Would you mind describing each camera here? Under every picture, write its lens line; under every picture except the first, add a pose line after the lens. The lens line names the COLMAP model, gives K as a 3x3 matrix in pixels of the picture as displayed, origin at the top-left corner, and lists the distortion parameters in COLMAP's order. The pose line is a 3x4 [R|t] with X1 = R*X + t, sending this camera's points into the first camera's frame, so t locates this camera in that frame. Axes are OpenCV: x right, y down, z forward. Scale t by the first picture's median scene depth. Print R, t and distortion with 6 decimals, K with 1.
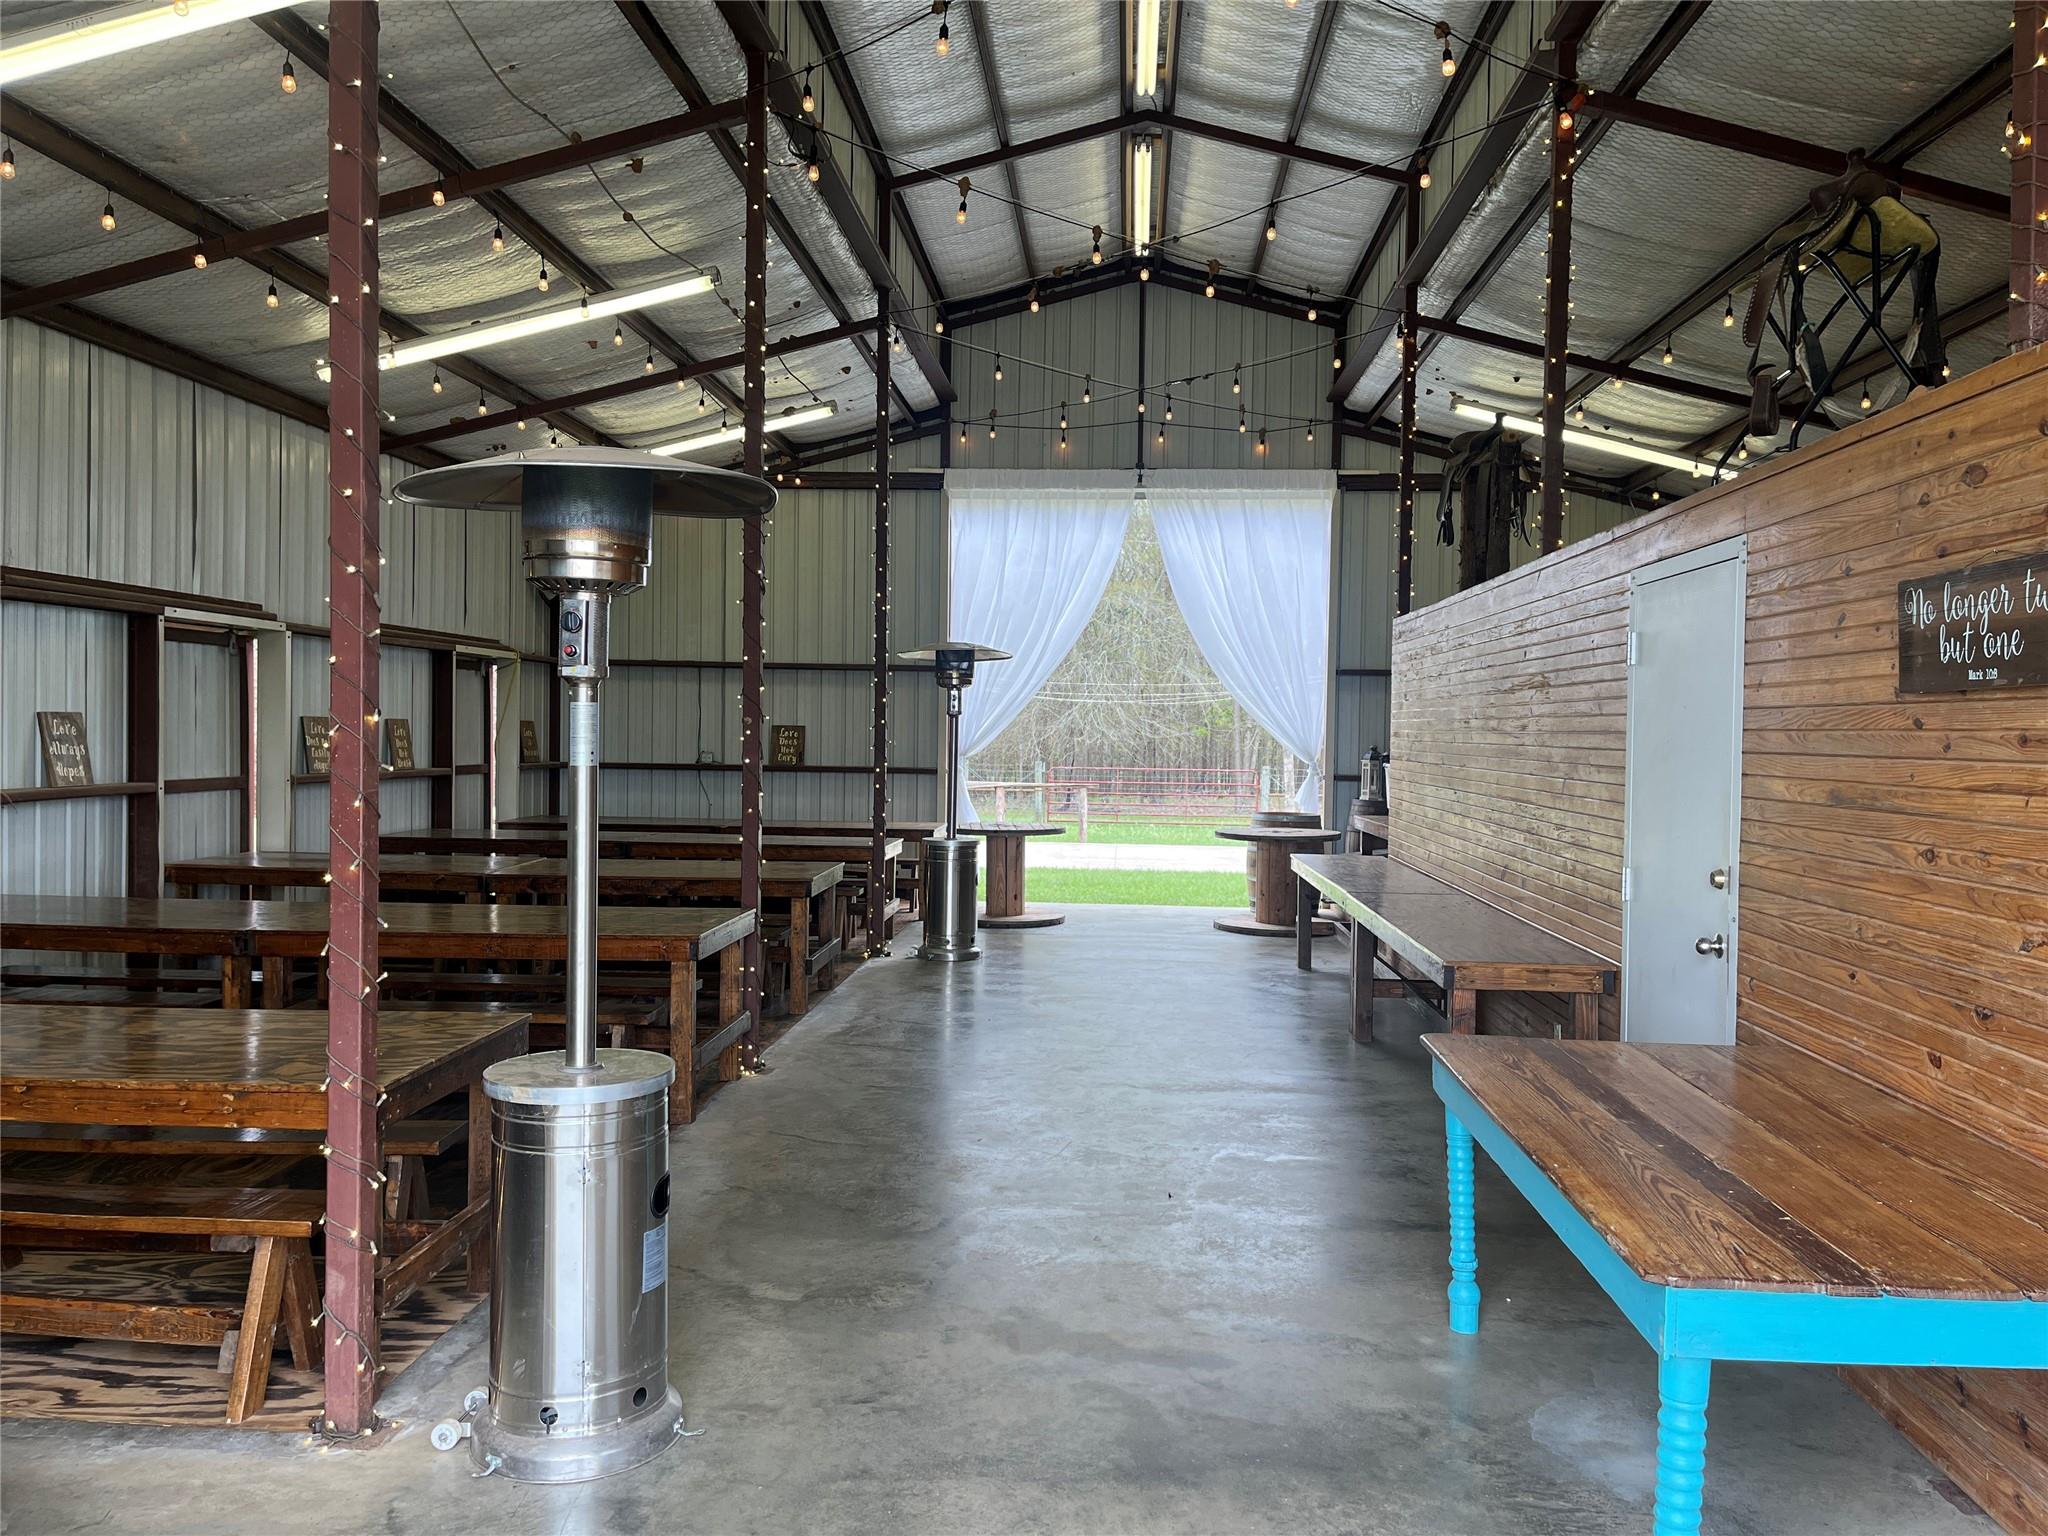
lens RADIAL K [[1527.4, 0, 994.7], [0, 1527.4, 749.8], [0, 0, 1]] dist [0.065247, -0.103012]
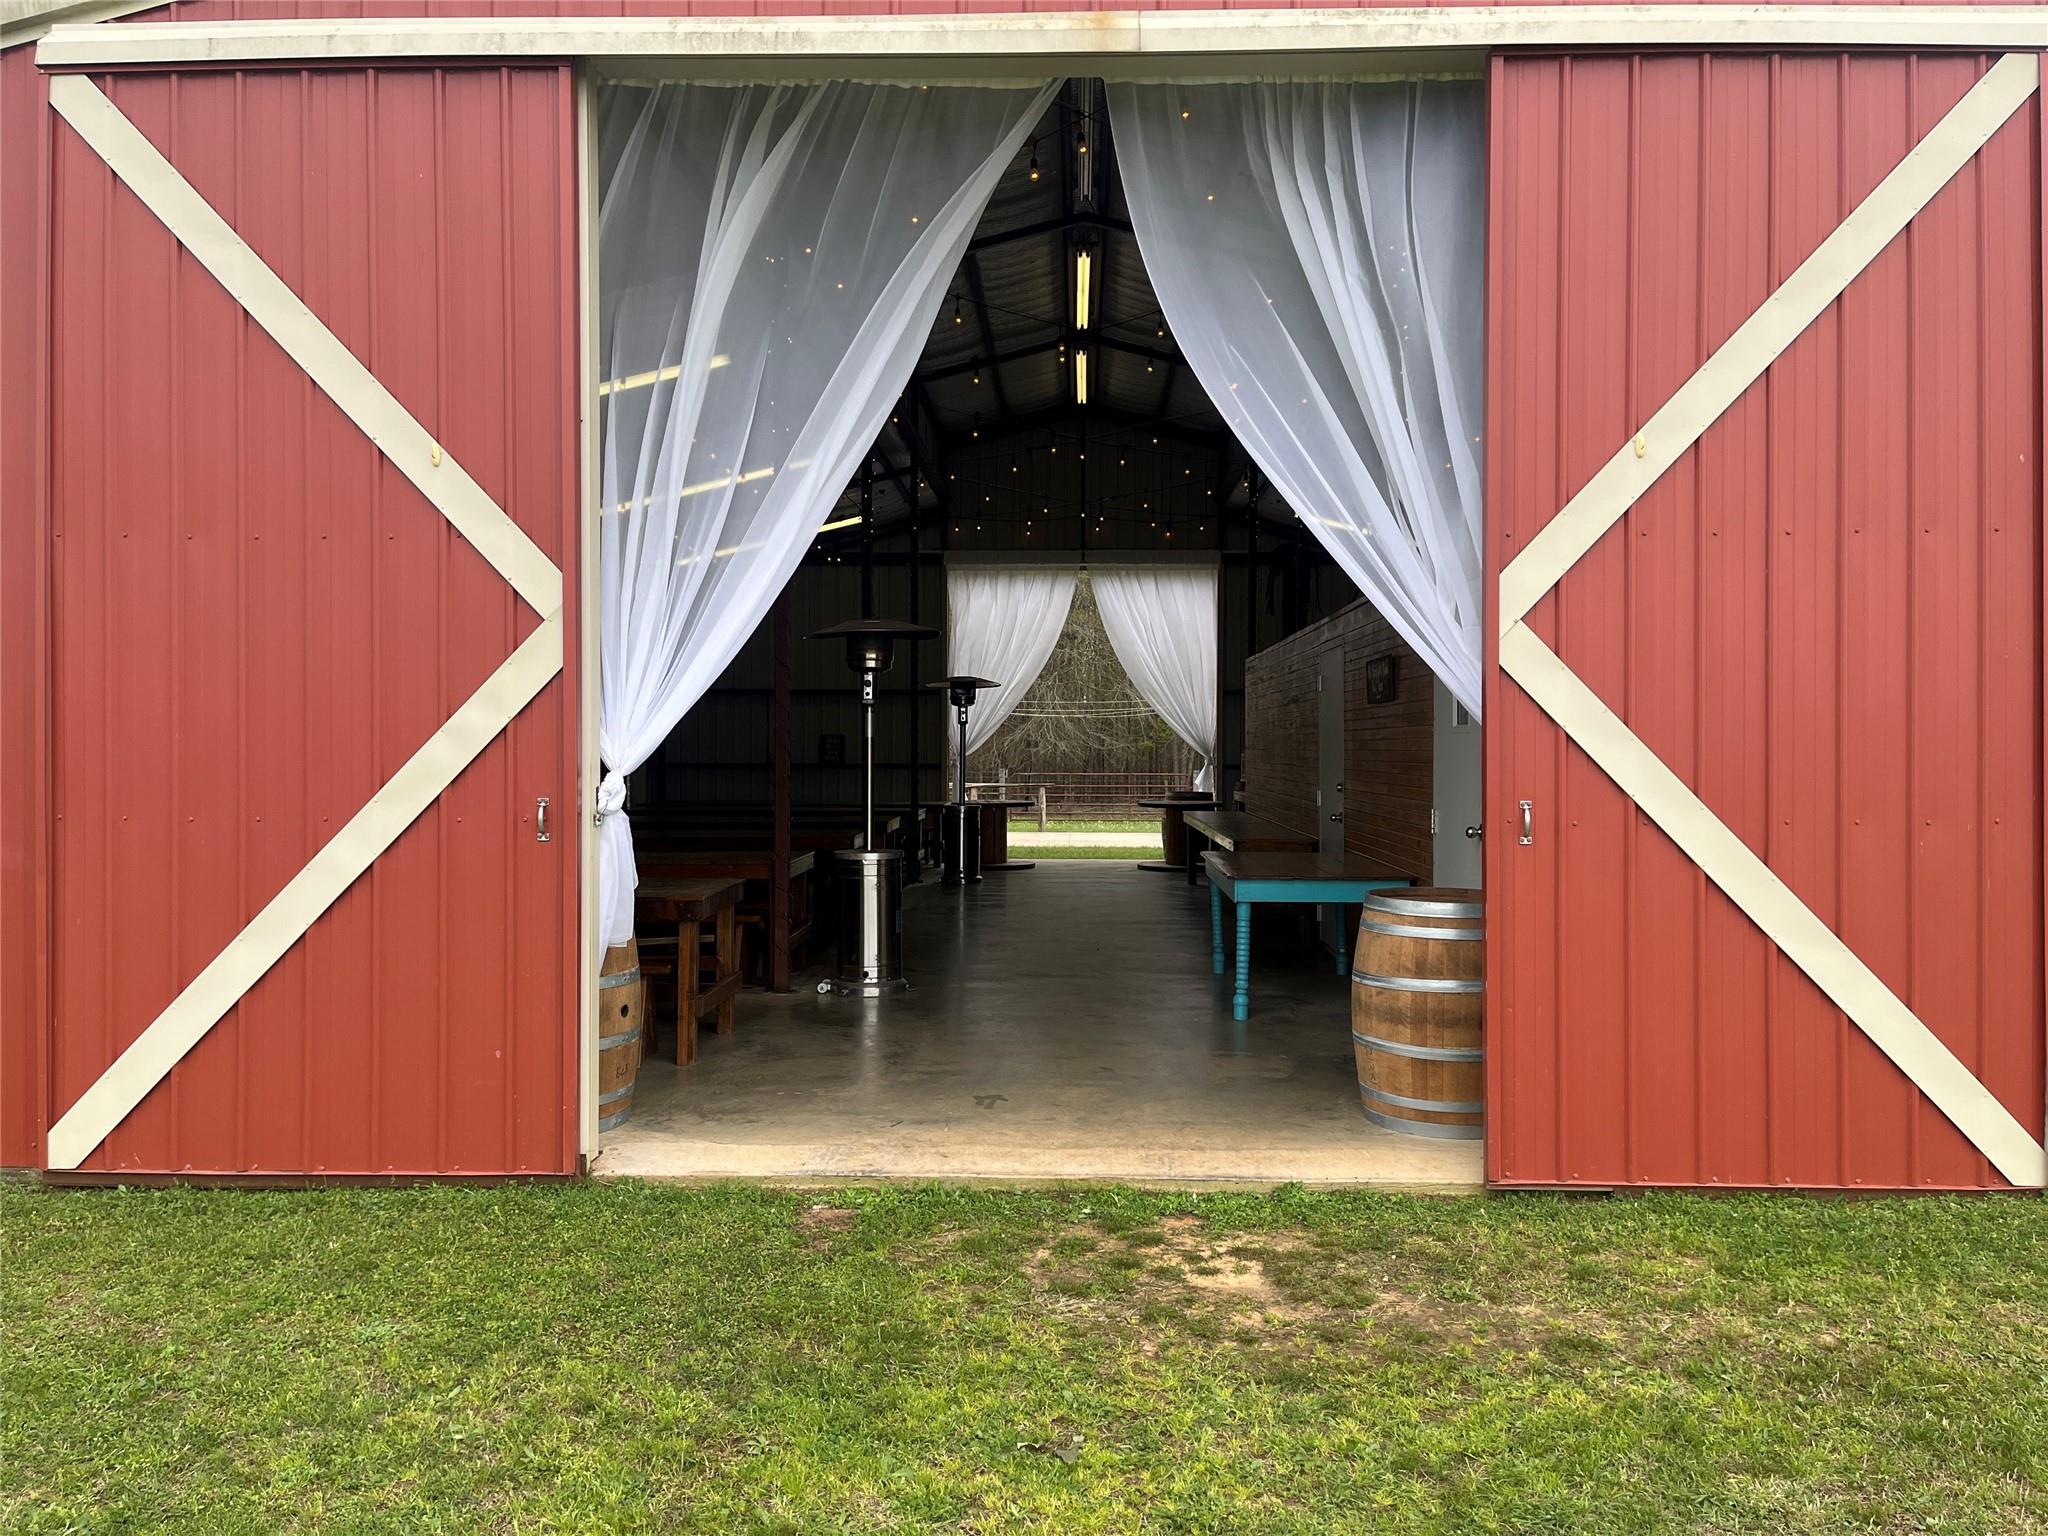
lens RADIAL K [[1527.4, 0, 994.7], [0, 1527.4, 749.8], [0, 0, 1]] dist [0.065247, -0.103012]
pose [[0.999399, -0.012843, 0.032195, -0.036650], [0.013210, 0.999850, -0.011215, 0.016885], [-0.032046, 0.011634, 0.999419, -0.434664]]
